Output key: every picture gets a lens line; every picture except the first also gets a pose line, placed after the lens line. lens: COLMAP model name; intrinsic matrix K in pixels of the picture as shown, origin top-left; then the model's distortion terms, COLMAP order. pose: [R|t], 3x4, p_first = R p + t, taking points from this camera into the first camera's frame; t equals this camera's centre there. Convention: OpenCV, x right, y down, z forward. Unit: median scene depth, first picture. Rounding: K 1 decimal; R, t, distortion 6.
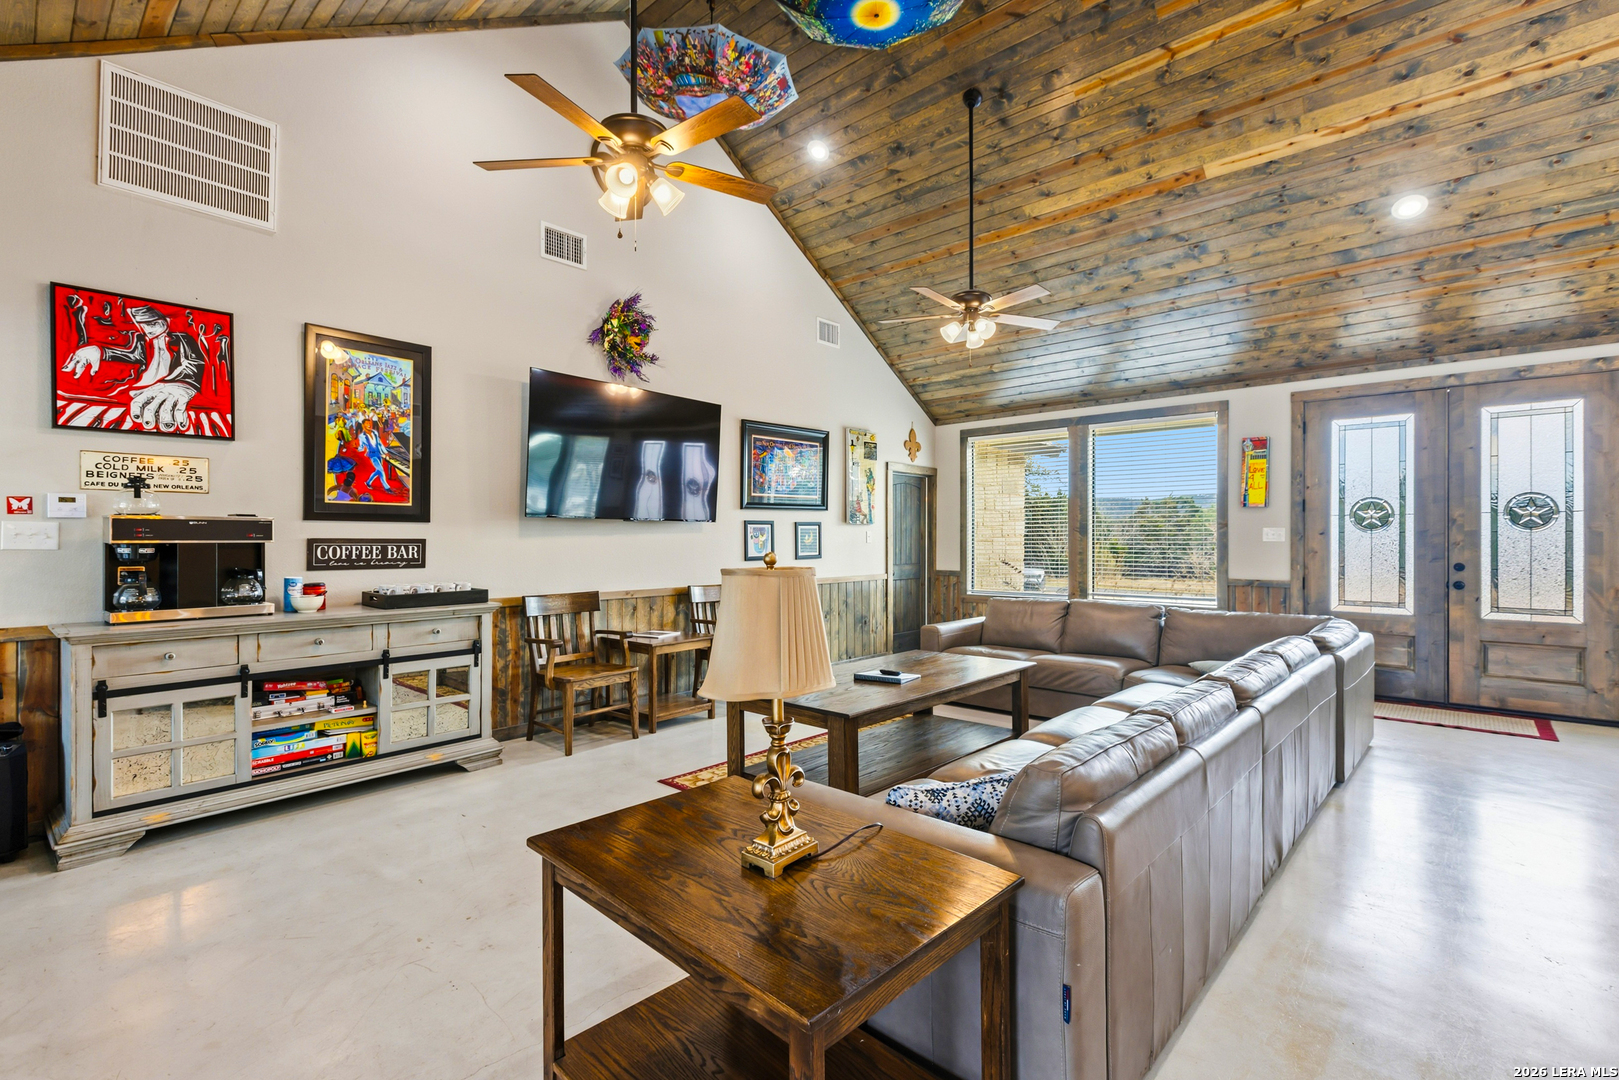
lens RADIAL K [[734.3, 0, 814.9], [0, 734.3, 538.9], [0, 0, 1]] dist [0.011535, -0.000274]
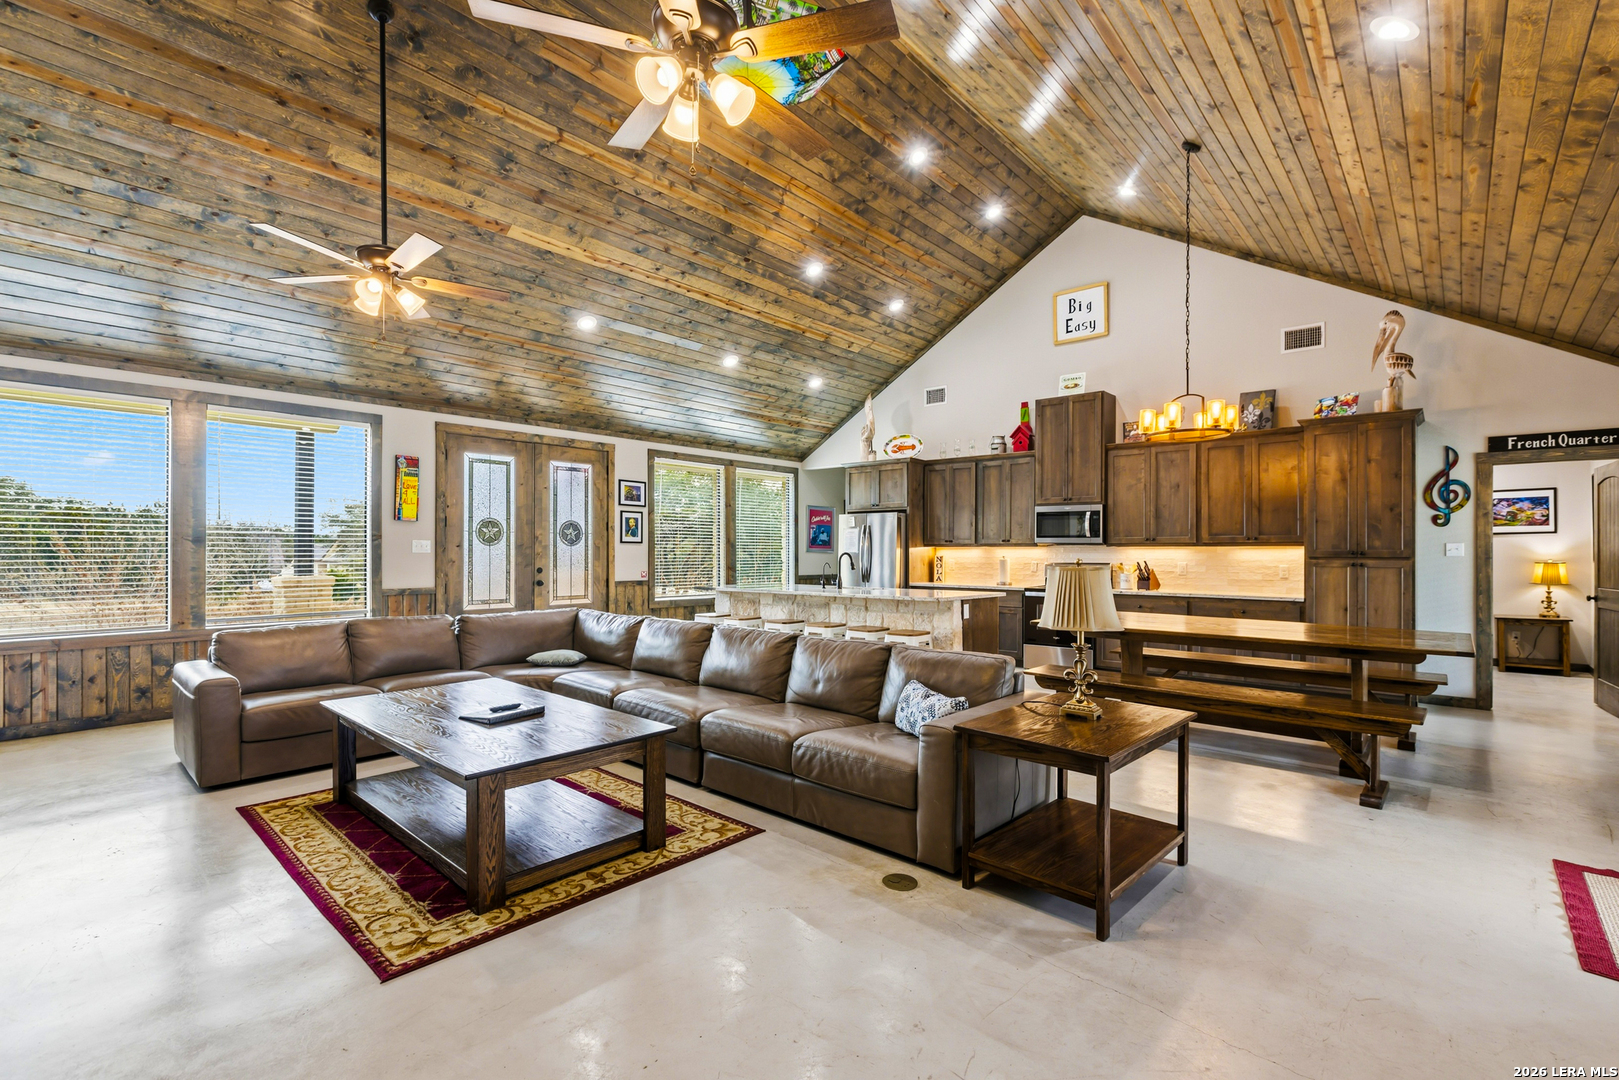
lens RADIAL K [[734.3, 0, 805.8], [0, 734.3, 544.6], [0, 0, 1]] dist [0.011535, -0.000274]
pose [[0.011804, 0.009703, 0.999883, -0.580808], [-0.000306, 0.999953, -0.009700, 0.002175], [-0.999930, -0.000191, 0.011807, 0.504447]]
